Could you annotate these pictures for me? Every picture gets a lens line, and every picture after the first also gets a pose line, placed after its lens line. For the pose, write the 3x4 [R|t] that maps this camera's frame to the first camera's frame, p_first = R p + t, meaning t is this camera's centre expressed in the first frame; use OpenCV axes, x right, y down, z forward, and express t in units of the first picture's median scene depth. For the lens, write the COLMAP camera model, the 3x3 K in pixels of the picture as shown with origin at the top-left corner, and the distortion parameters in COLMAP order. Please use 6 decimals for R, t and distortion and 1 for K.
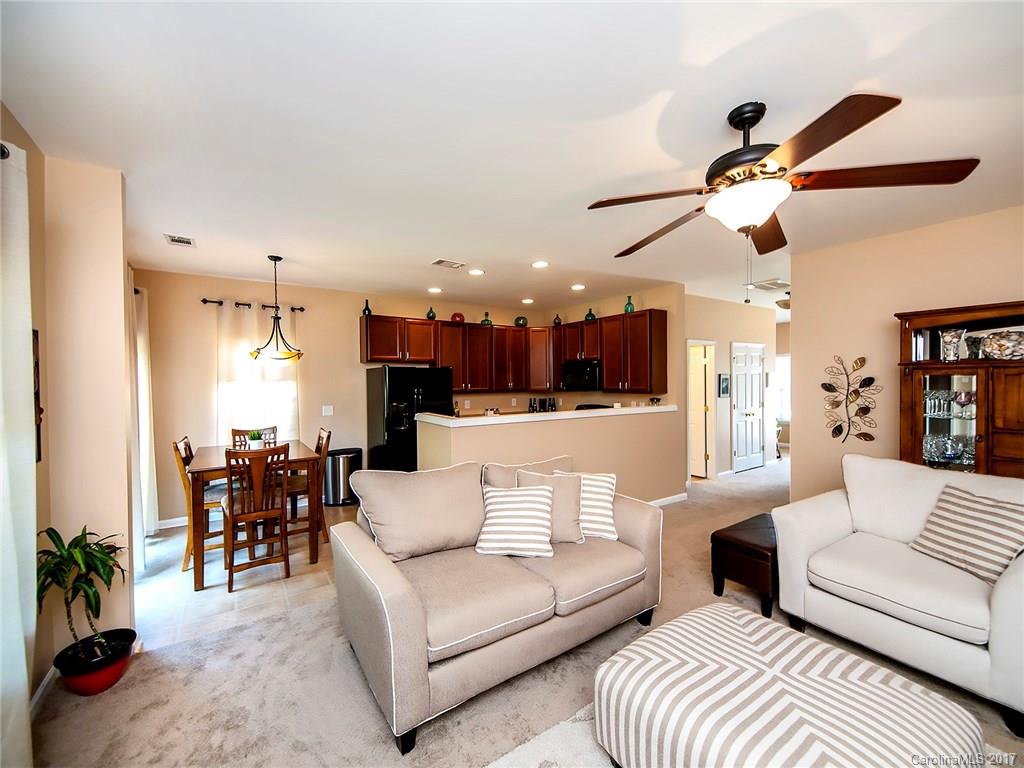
lens RADIAL K [[417.9, 0, 508.5], [0, 417.9, 389.2], [0, 0, 1]] dist [-0.001241, -0.001652]
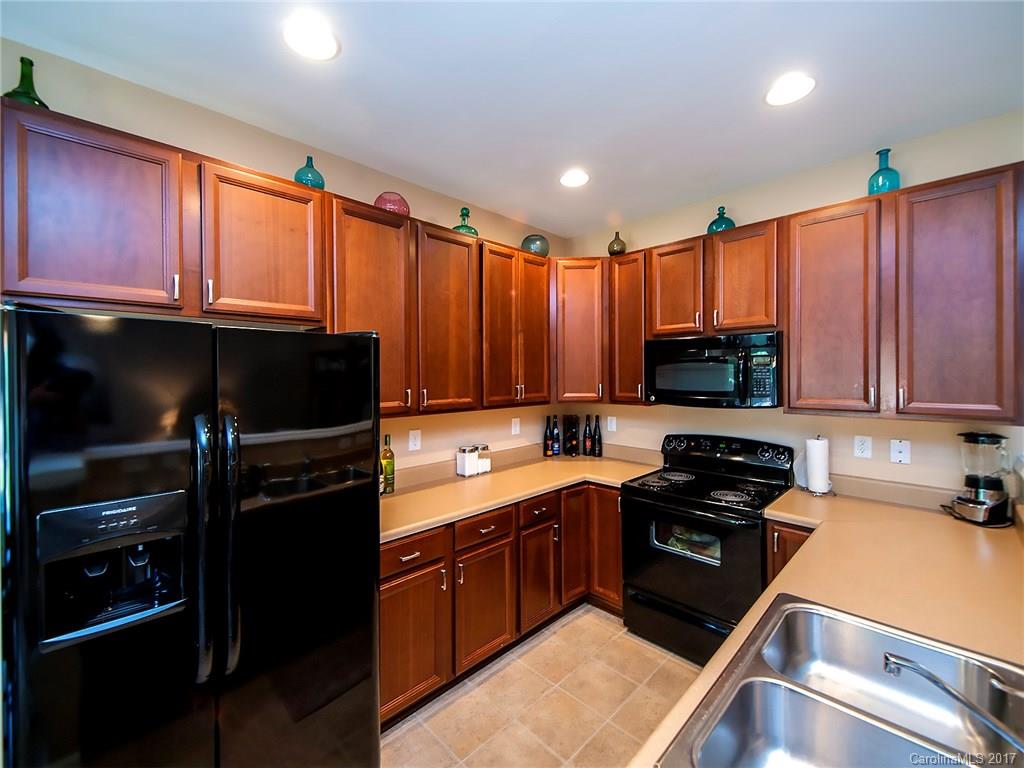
lens RADIAL K [[417.9, 0, 509.9], [0, 417.9, 375.0], [0, 0, 1]] dist [-0.001241, -0.001652]
pose [[0.981978, 0.002443, 0.188979, -0.089683], [0.000624, 0.999869, -0.016166, -0.018533], [-0.188994, 0.015993, 0.981848, 0.636552]]
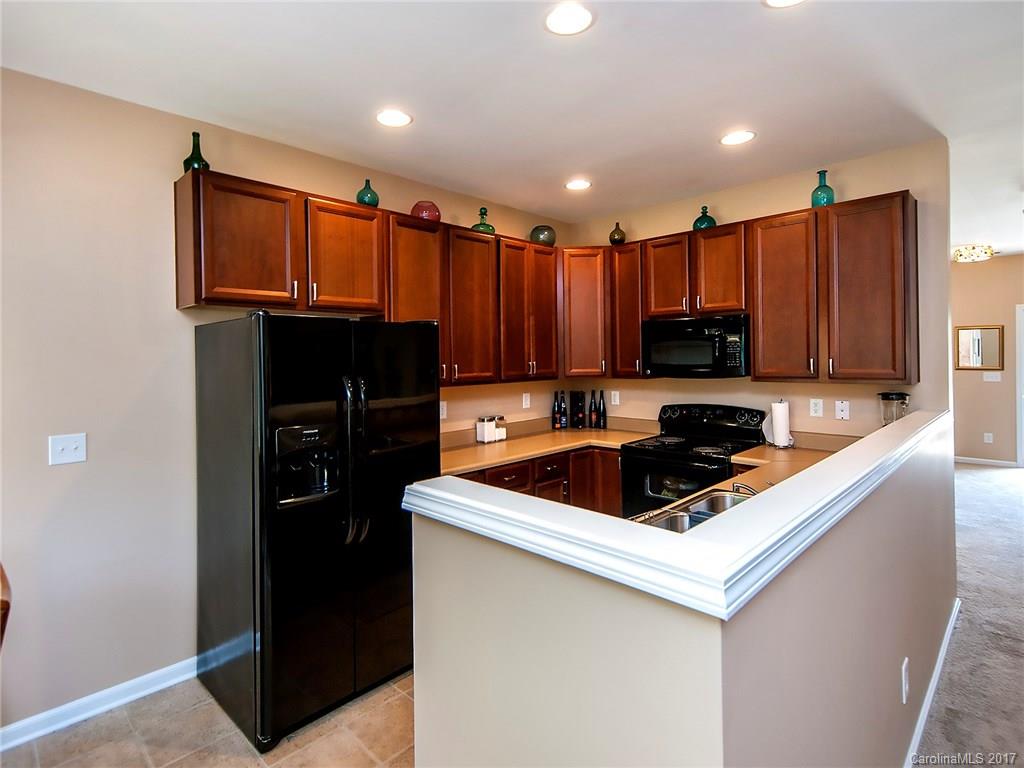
lens RADIAL K [[528.4, 0, 508.5], [0, 528.4, 354.7], [0, 0, 1]] dist [0.003782, -0.000141]
pose [[0.978720, -0.005441, 0.205129, -0.153466], [0.010379, 0.999681, -0.023009, -0.009091], [-0.204938, 0.024648, 0.978464, 0.453745]]
